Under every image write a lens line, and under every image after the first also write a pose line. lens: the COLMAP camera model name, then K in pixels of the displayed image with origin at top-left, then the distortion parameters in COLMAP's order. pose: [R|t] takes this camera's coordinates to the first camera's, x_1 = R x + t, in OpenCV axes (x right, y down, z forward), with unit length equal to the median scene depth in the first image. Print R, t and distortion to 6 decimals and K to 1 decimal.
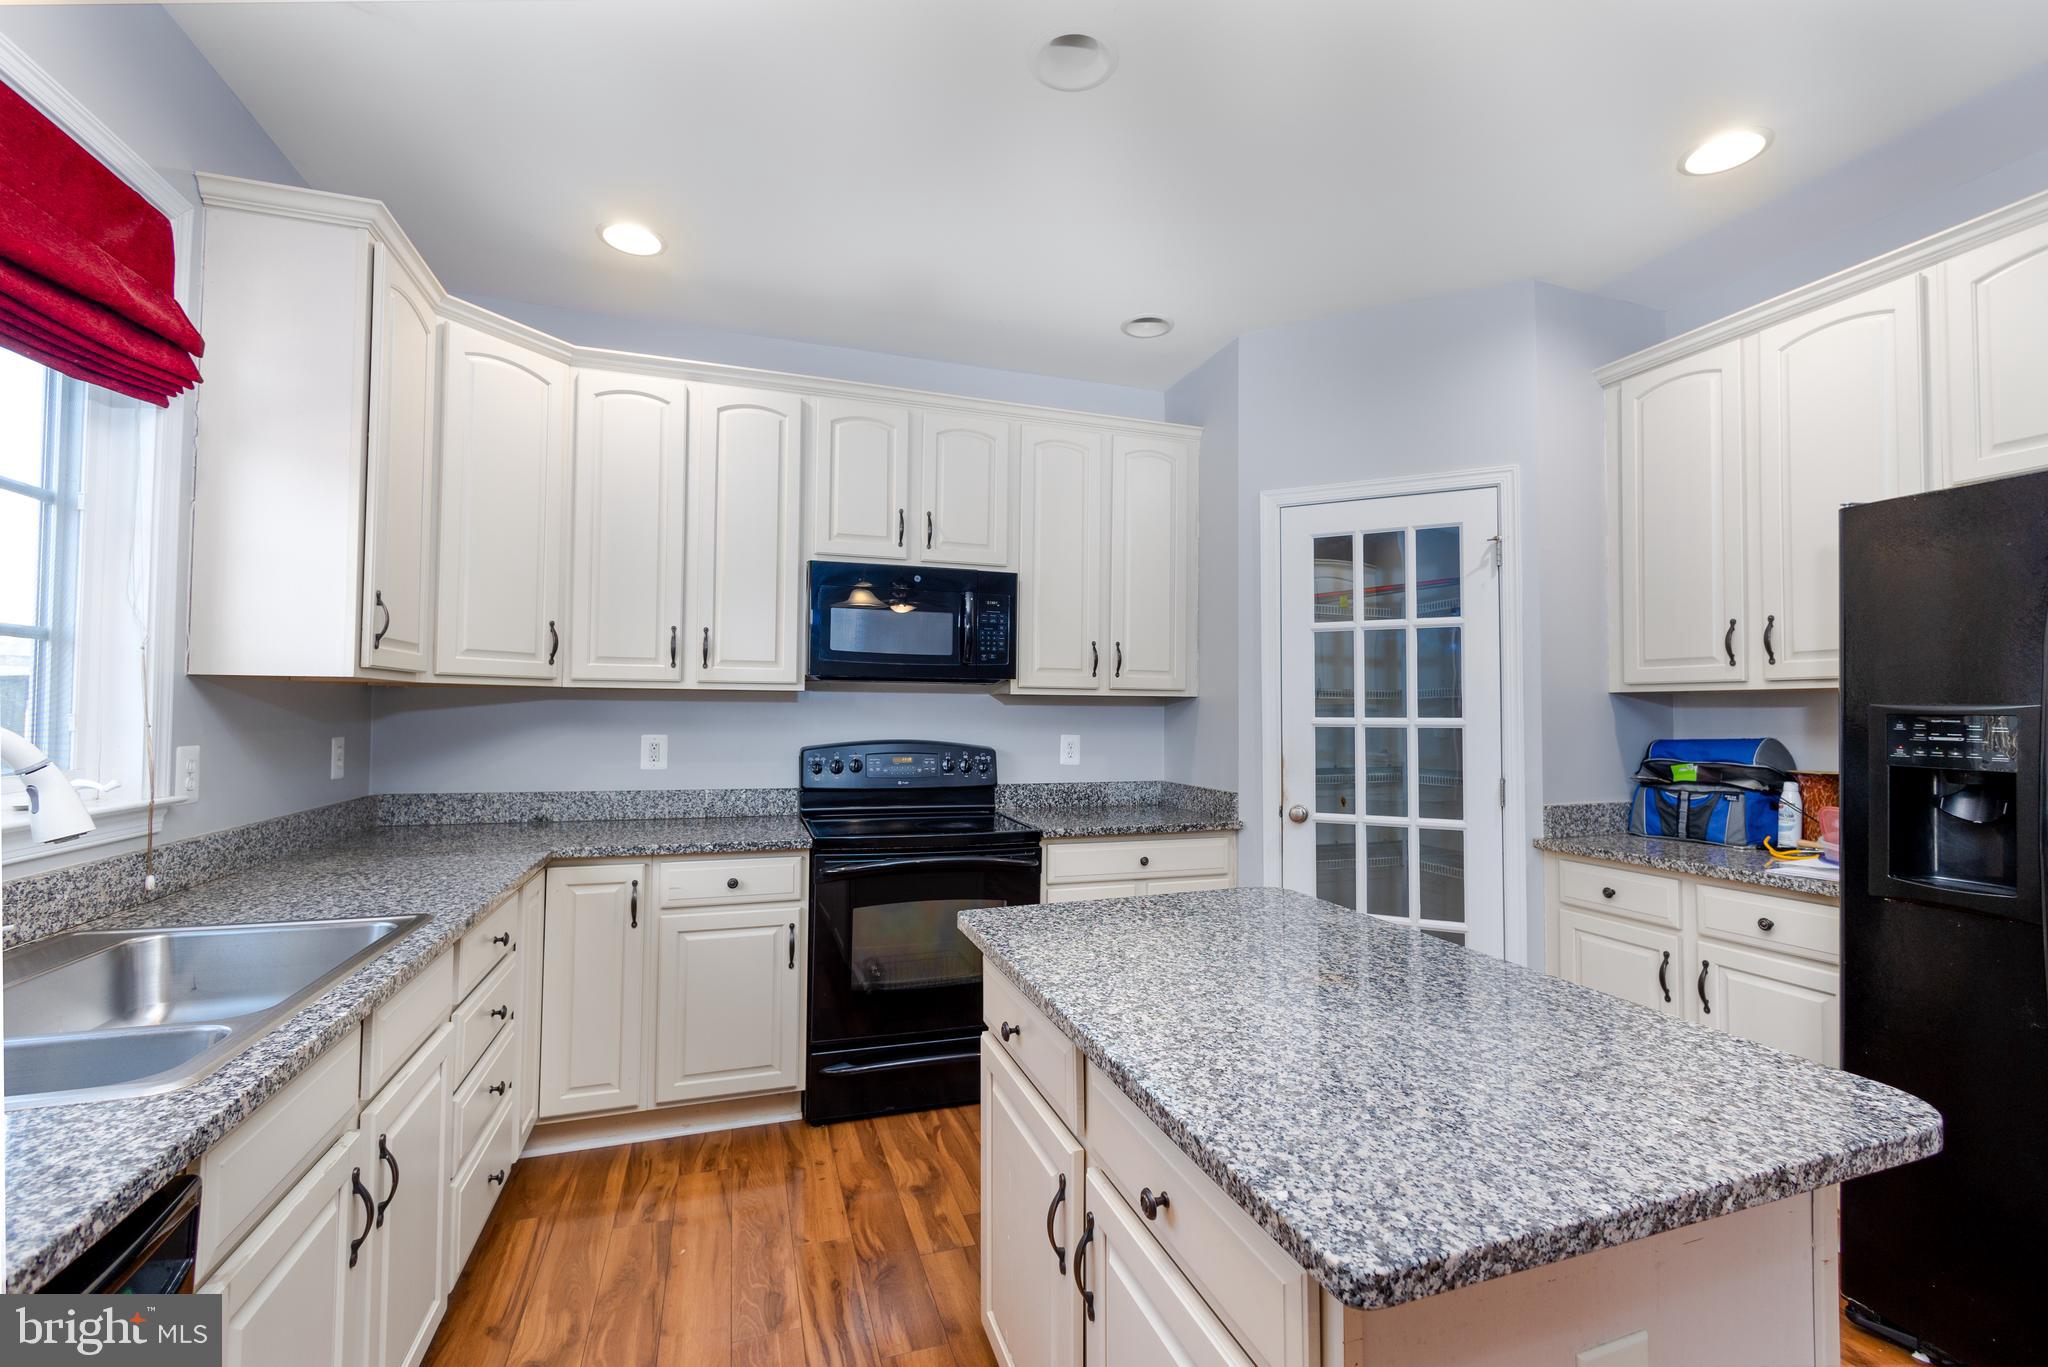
lens RADIAL K [[873.6, 0, 1026.1], [0, 873.6, 686.8], [0, 0, 1]] dist [0.002419, 0.000130]
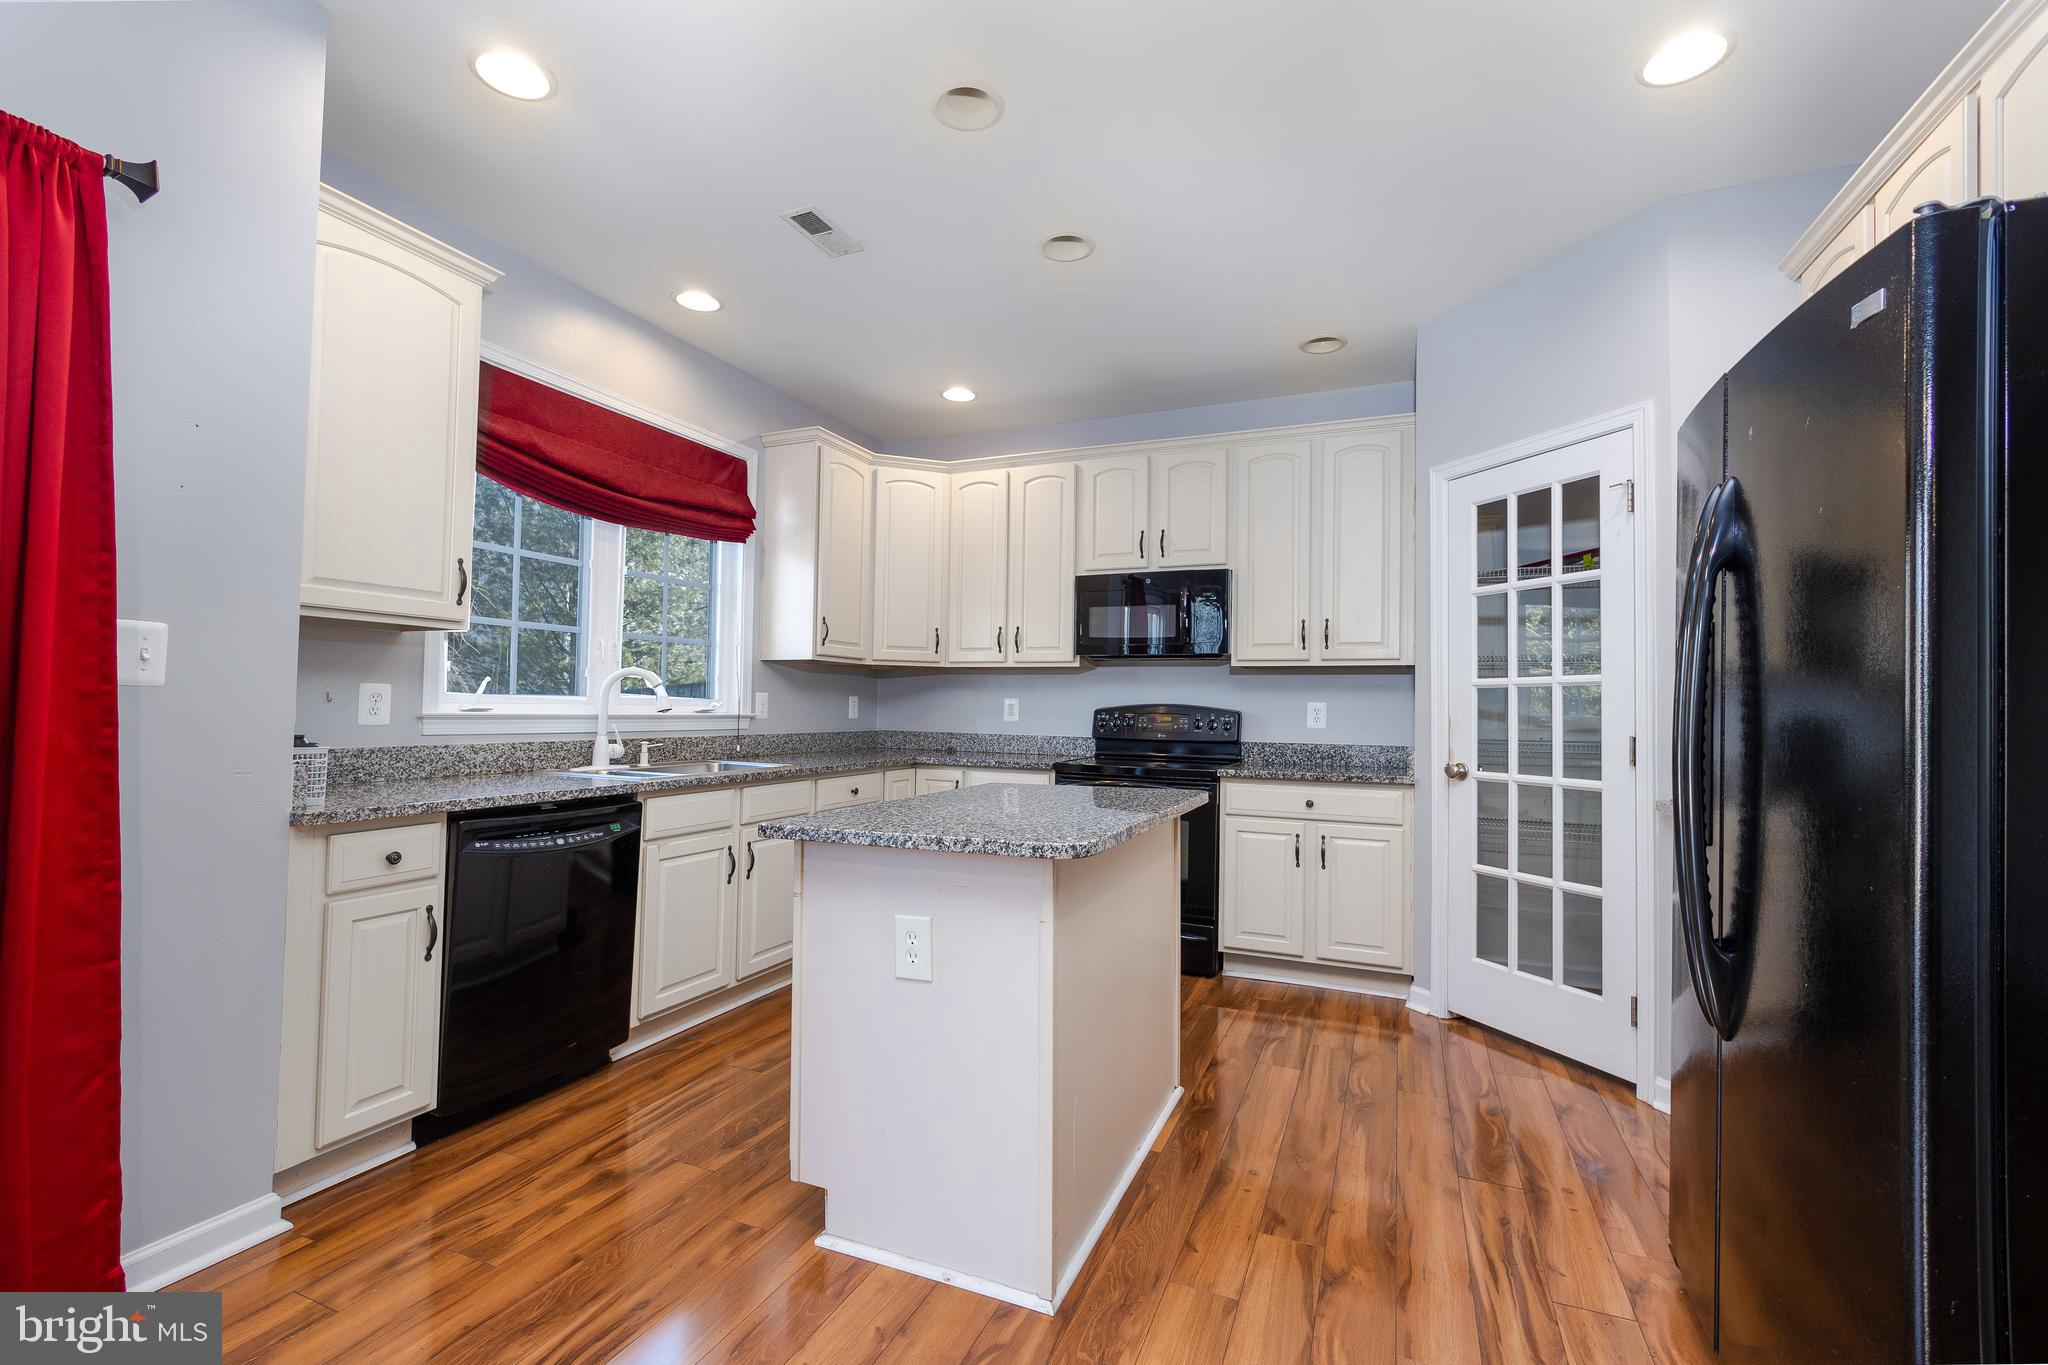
lens RADIAL K [[872.3, 0, 1024.0], [0, 872.3, 682.5], [0, 0, 1]] dist [-0.002555, -0.000200]
pose [[0.746092, -0.015469, -0.665663, 0.636467], [0.009928, 0.999877, -0.012108, 0.047814], [0.665768, 0.002425, 0.746154, -0.128689]]
